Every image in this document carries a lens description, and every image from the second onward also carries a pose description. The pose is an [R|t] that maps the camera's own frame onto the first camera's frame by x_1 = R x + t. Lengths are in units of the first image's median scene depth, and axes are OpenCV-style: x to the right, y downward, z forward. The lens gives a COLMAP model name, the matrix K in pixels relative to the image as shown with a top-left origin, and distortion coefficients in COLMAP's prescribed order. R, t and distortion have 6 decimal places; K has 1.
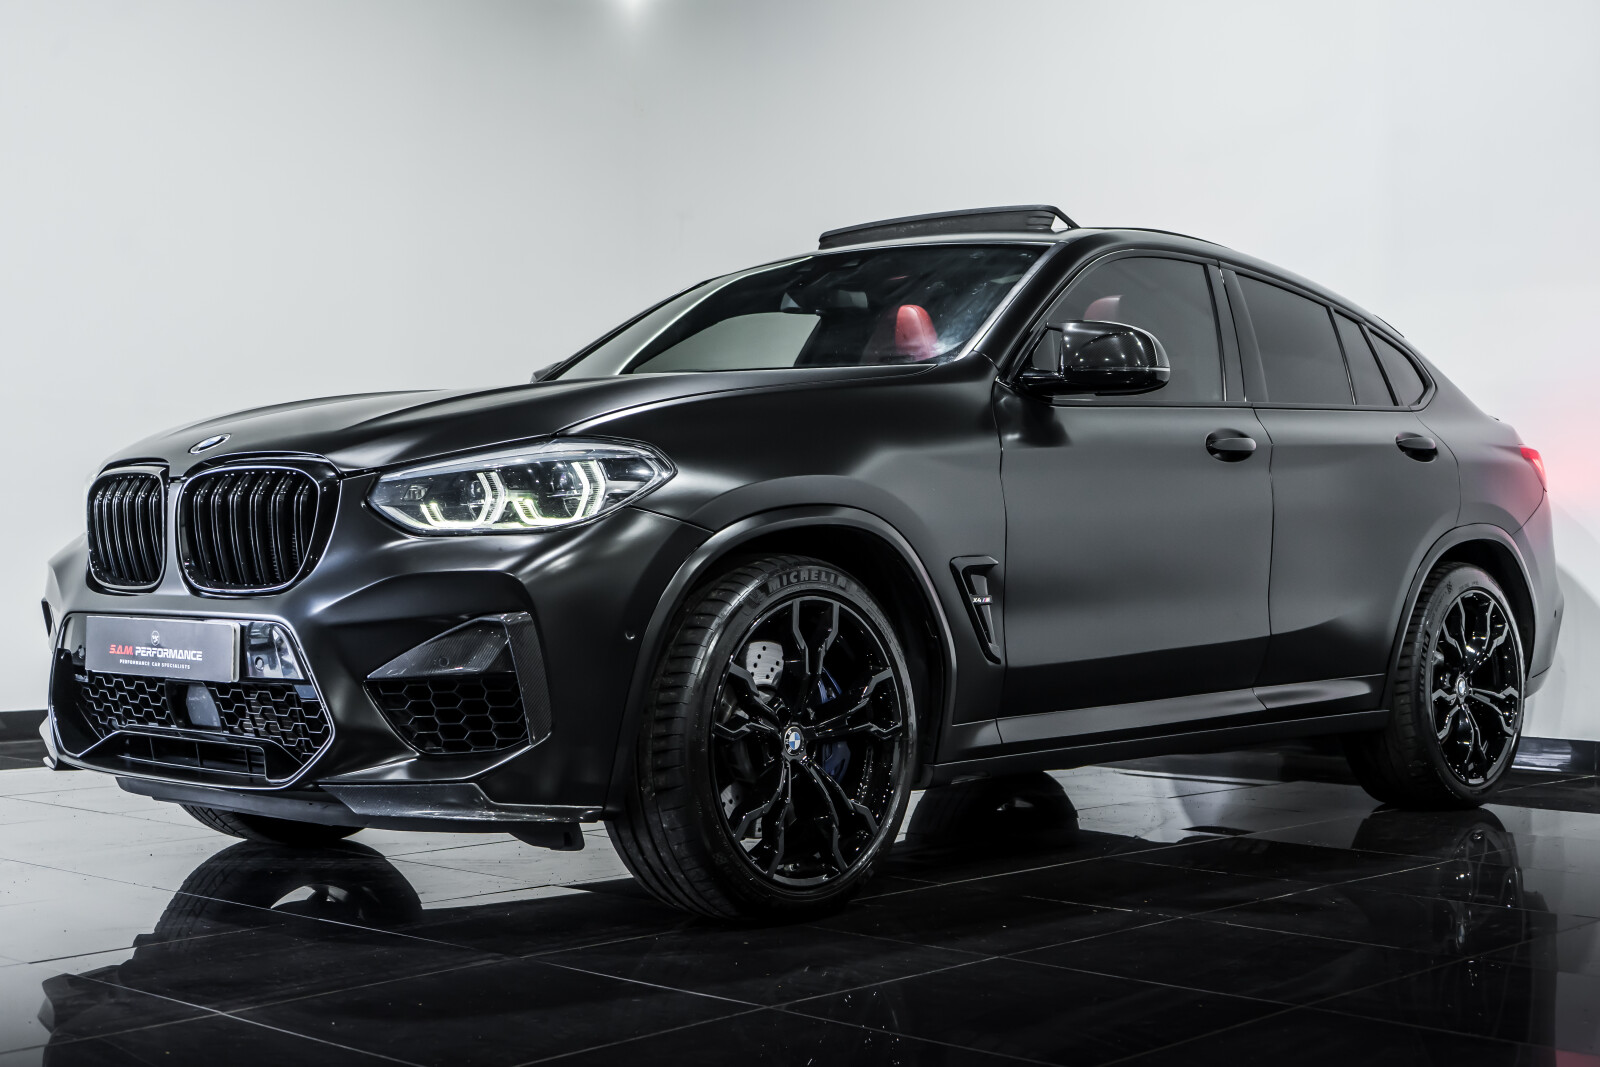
lens RADIAL K [[2355.1, 0, 800.0], [0, 2355.1, 533.5], [0, 0, 1]] dist [0.001437, 0.011057]
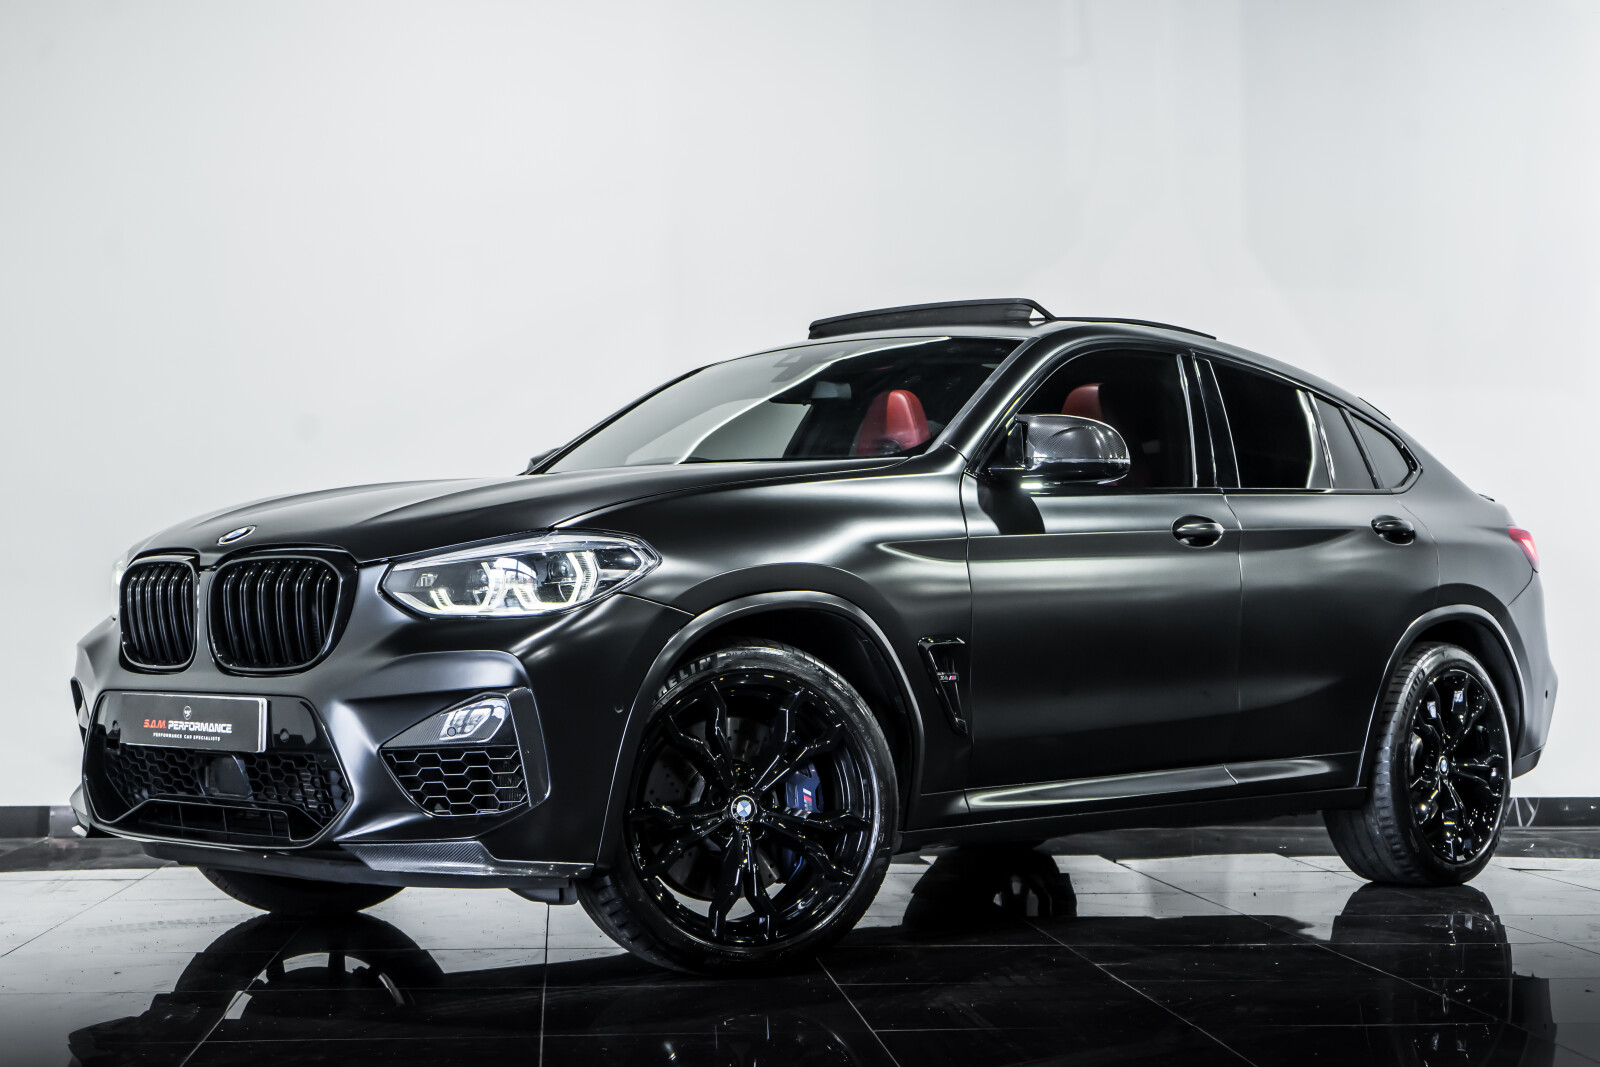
lens RADIAL K [[2799.2, 0, 800.0], [0, 2799.2, 533.5], [0, 0, 1]] dist [-0.018597, -0.004100]
pose [[0.999887, -0.002526, -0.014845, 0.030153], [0.002106, 0.999598, -0.028289, -0.001540], [0.014910, 0.028254, 0.999490, -0.292552]]
